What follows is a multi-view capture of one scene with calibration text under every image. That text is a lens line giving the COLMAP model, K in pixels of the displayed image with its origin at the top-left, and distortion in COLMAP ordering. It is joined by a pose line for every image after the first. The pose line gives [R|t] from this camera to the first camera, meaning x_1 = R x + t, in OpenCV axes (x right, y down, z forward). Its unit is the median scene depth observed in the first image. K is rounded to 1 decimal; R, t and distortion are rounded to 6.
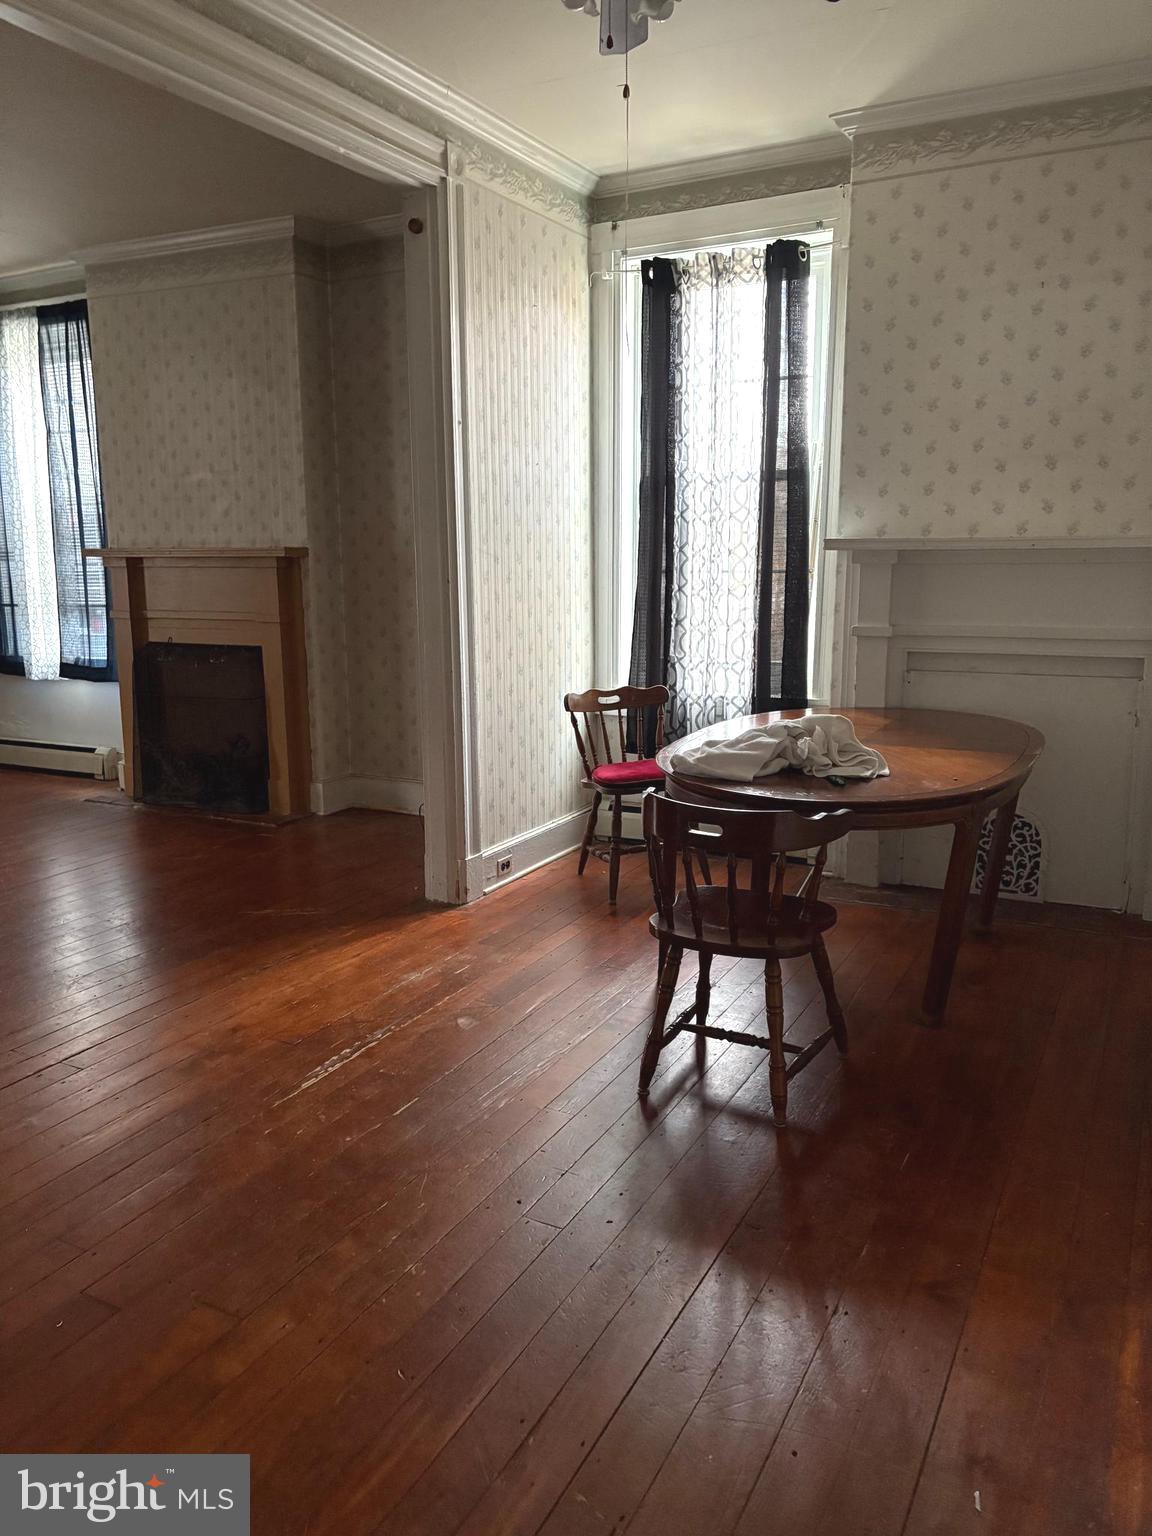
lens RADIAL K [[1163.6, 0, 586.4], [0, 1163.6, 771.3], [0, 0, 1]] dist [0.031561, -0.031520]
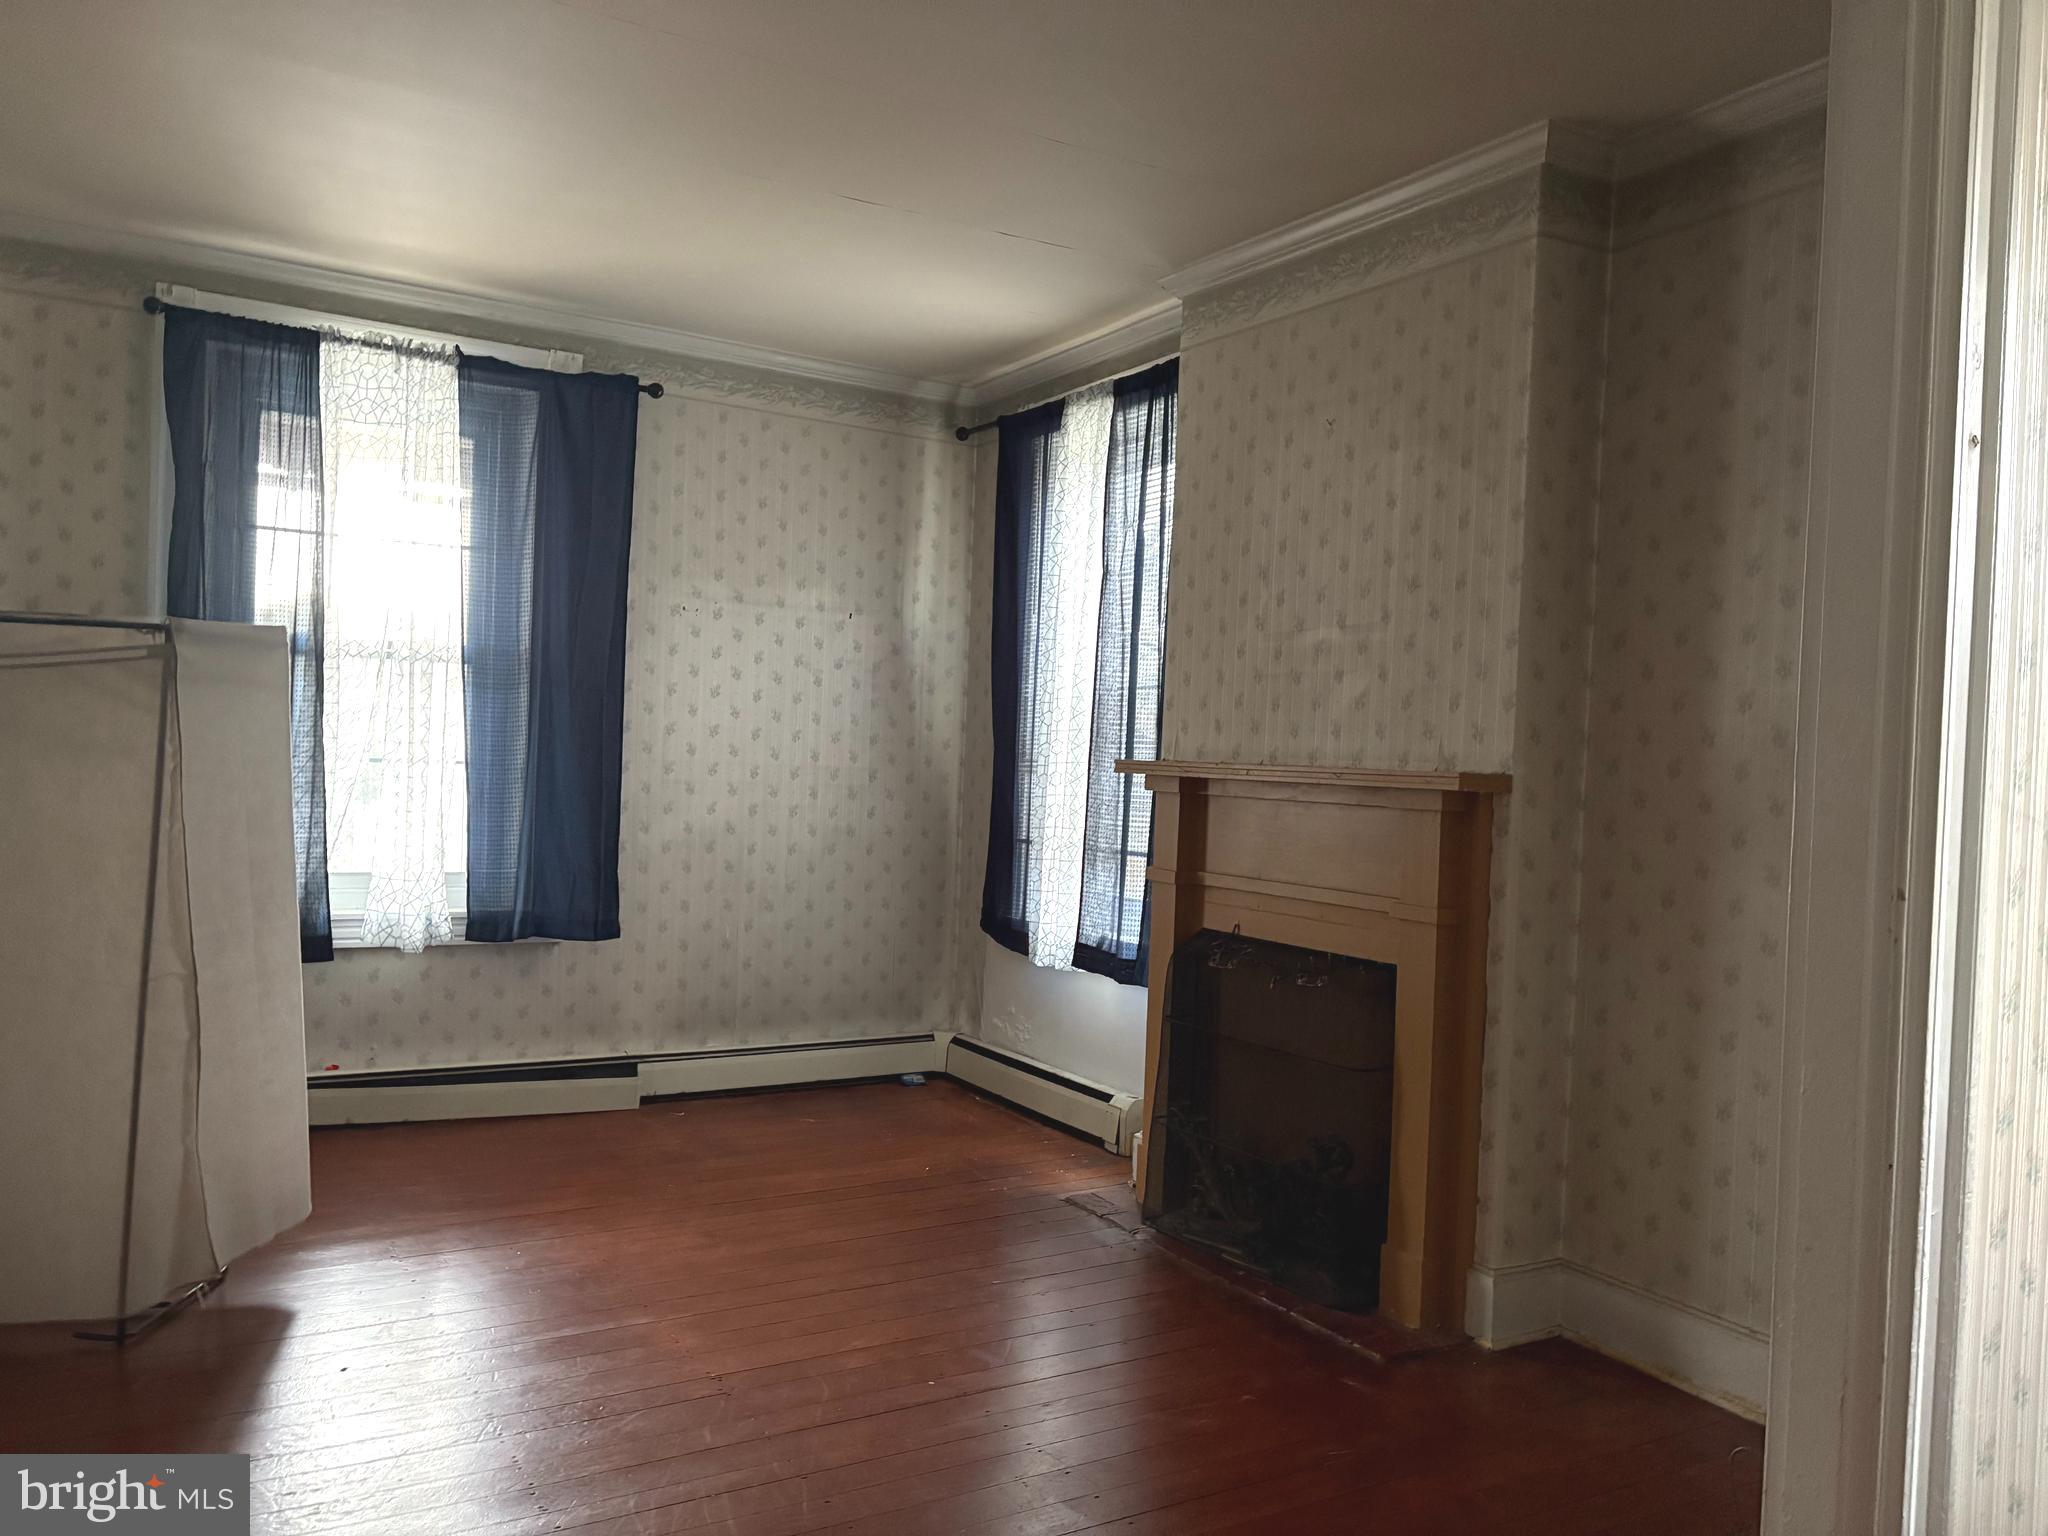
lens RADIAL K [[1551.5, 0, 1031.1], [0, 1551.5, 776.6], [0, 0, 1]] dist [0.031561, -0.031520]
pose [[0.861011, 0.047912, -0.506324, -0.080688], [-0.139552, 0.979598, -0.144614, -0.067199], [0.489066, 0.195173, 0.850131, 0.341174]]
